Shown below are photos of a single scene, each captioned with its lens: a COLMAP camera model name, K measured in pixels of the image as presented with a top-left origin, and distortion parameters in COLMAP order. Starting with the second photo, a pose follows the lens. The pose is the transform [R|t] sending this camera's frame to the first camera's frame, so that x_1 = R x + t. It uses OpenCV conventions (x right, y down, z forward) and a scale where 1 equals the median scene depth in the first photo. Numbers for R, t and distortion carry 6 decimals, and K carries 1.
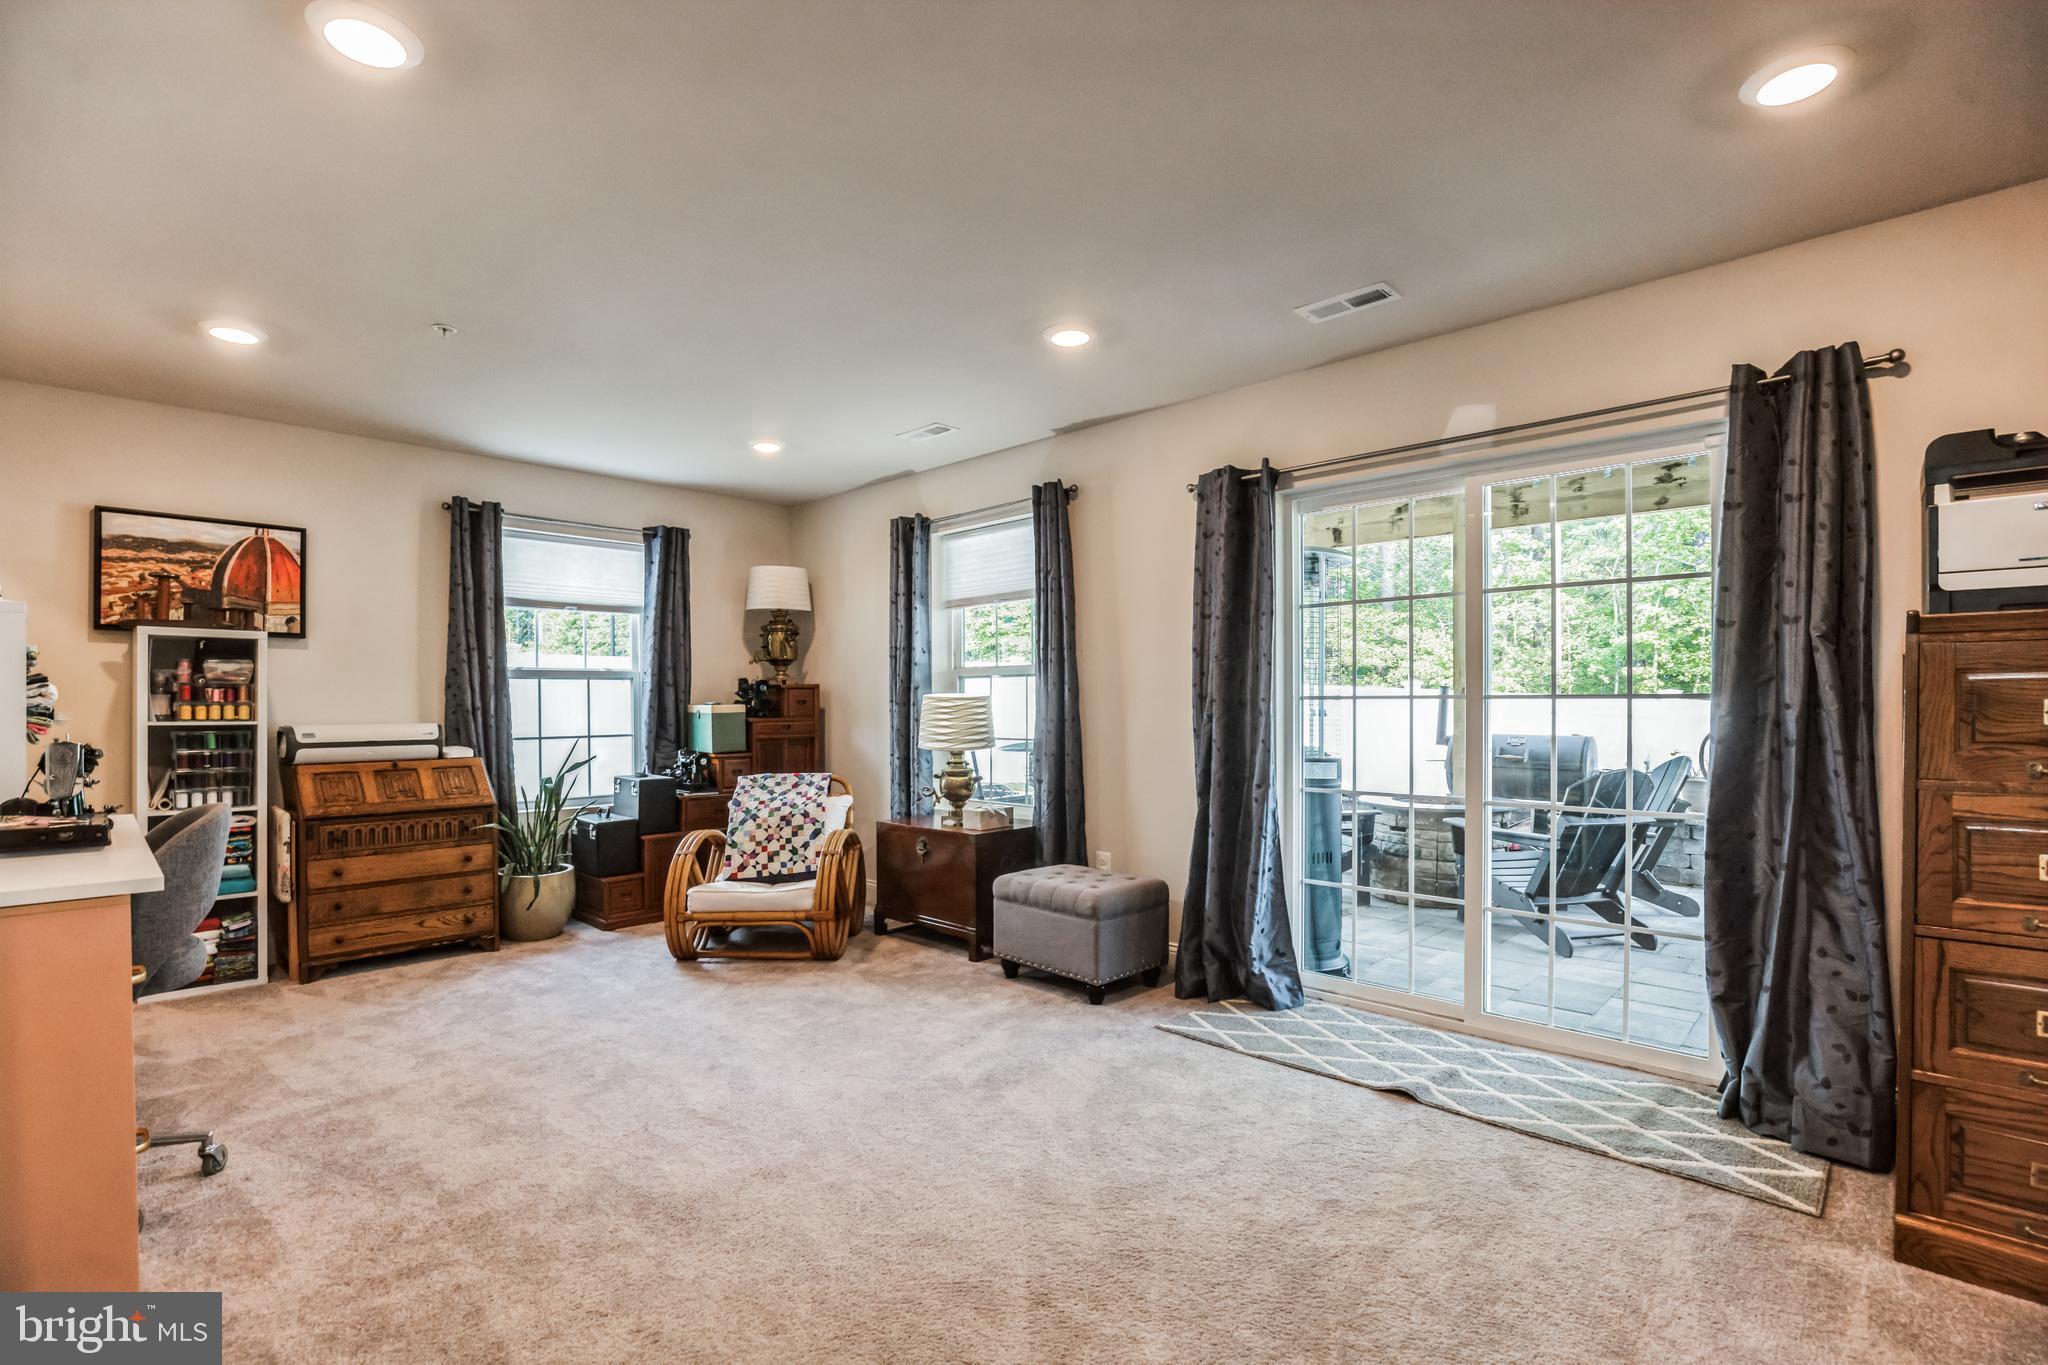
lens RADIAL K [[951.3, 0, 1028.9], [0, 951.3, 708.8], [0, 0, 1]] dist [-0.032833, -0.000335]
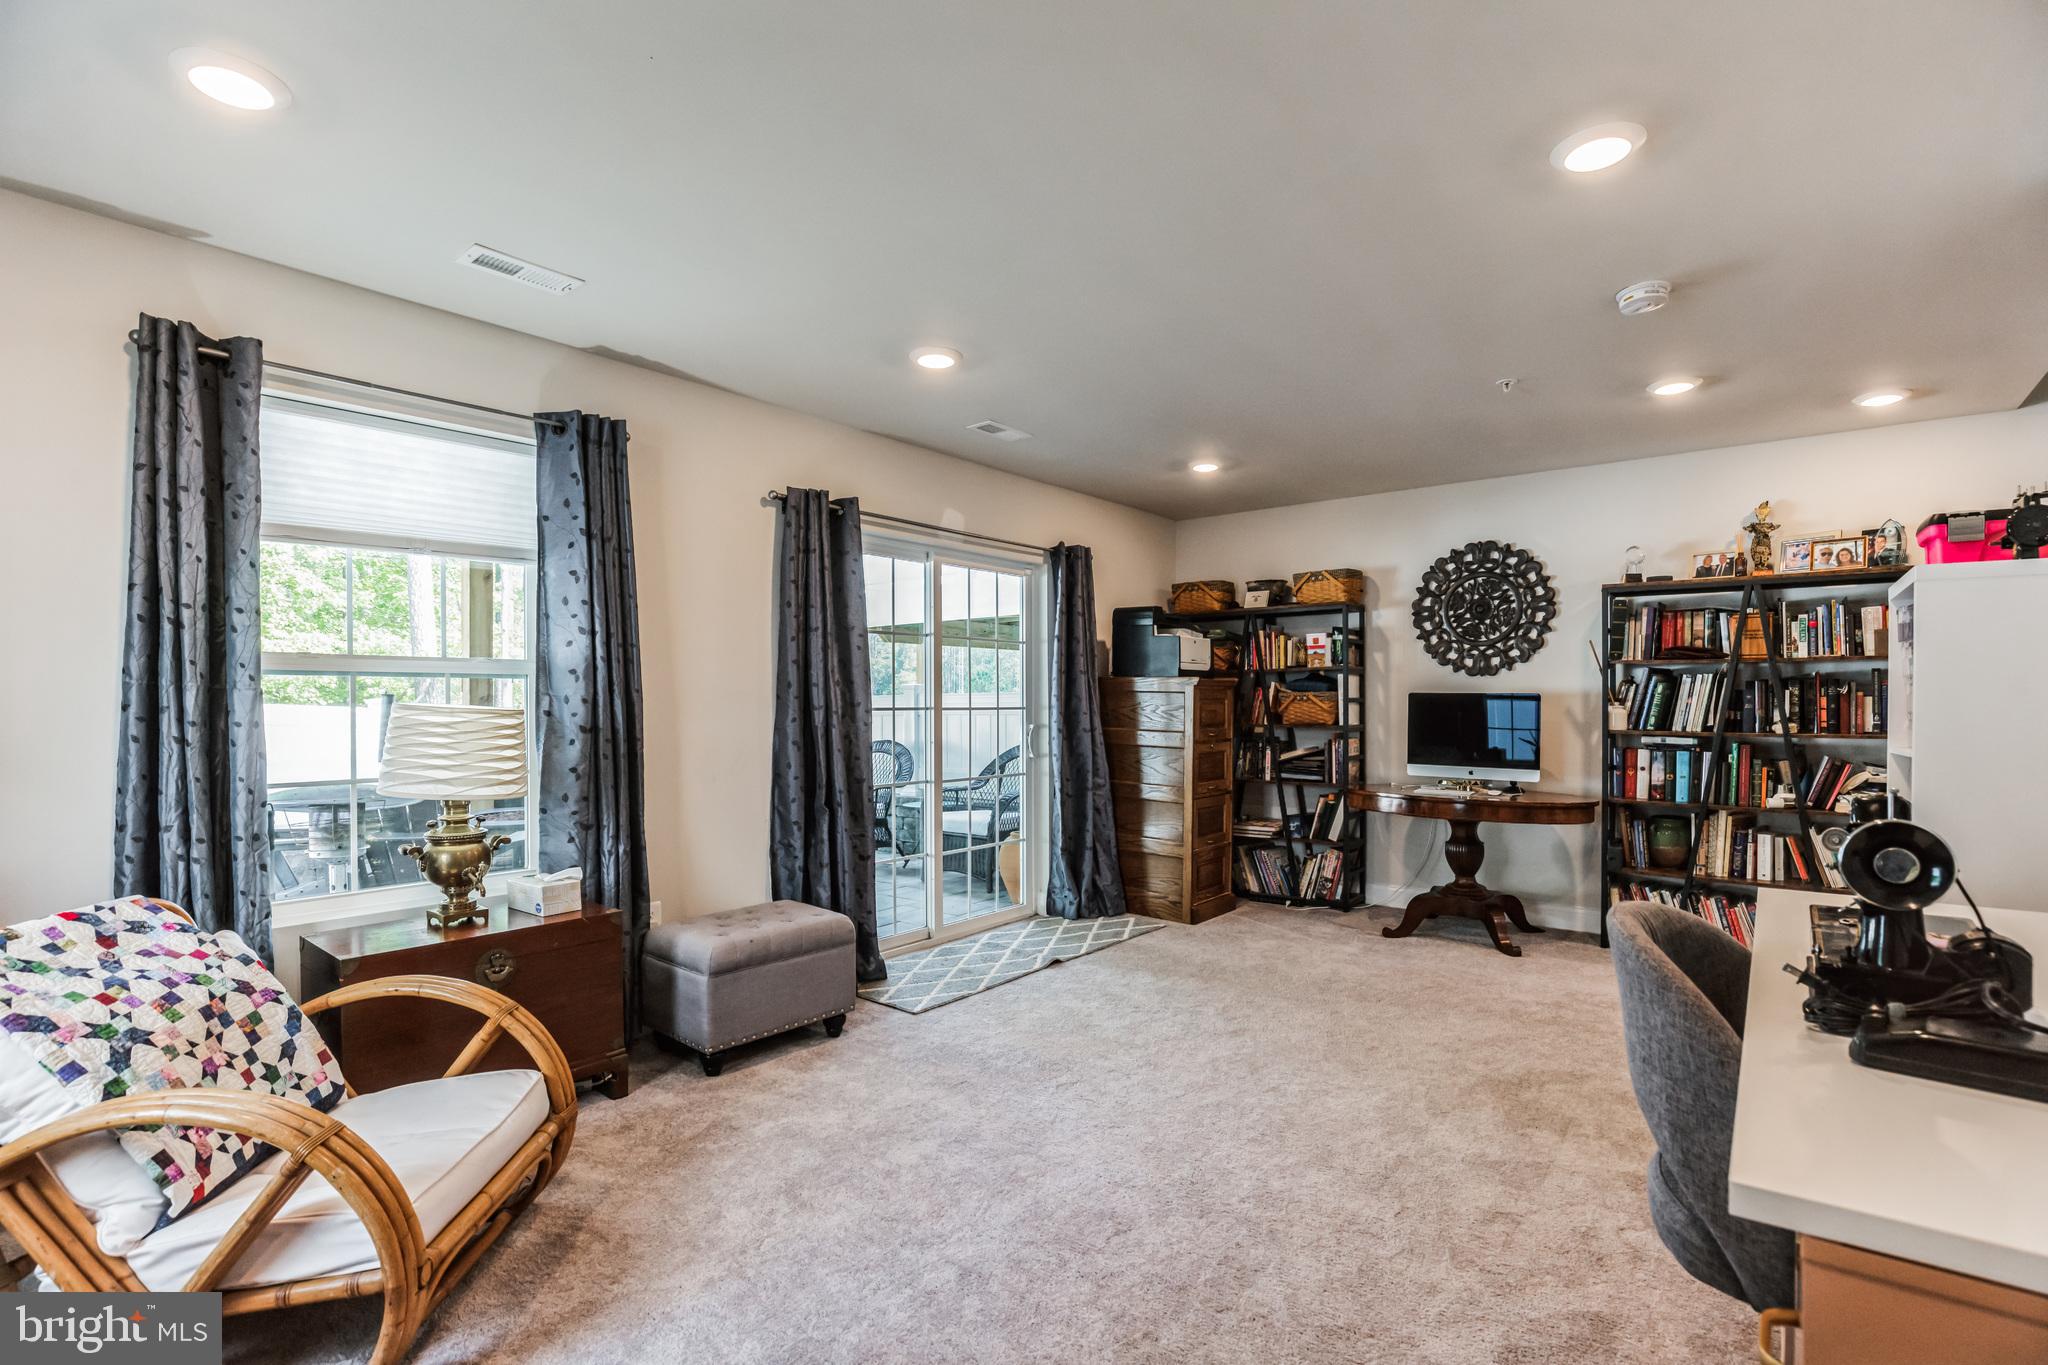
lens RADIAL K [[951.3, 0, 1028.9], [0, 951.3, 708.8], [0, 0, 1]] dist [-0.032833, -0.000335]
pose [[-0.098305, -0.003899, 0.995149, -0.970199], [0.004658, 0.999980, 0.004378, -0.019212], [-0.995145, 0.005066, -0.098285, 0.984028]]
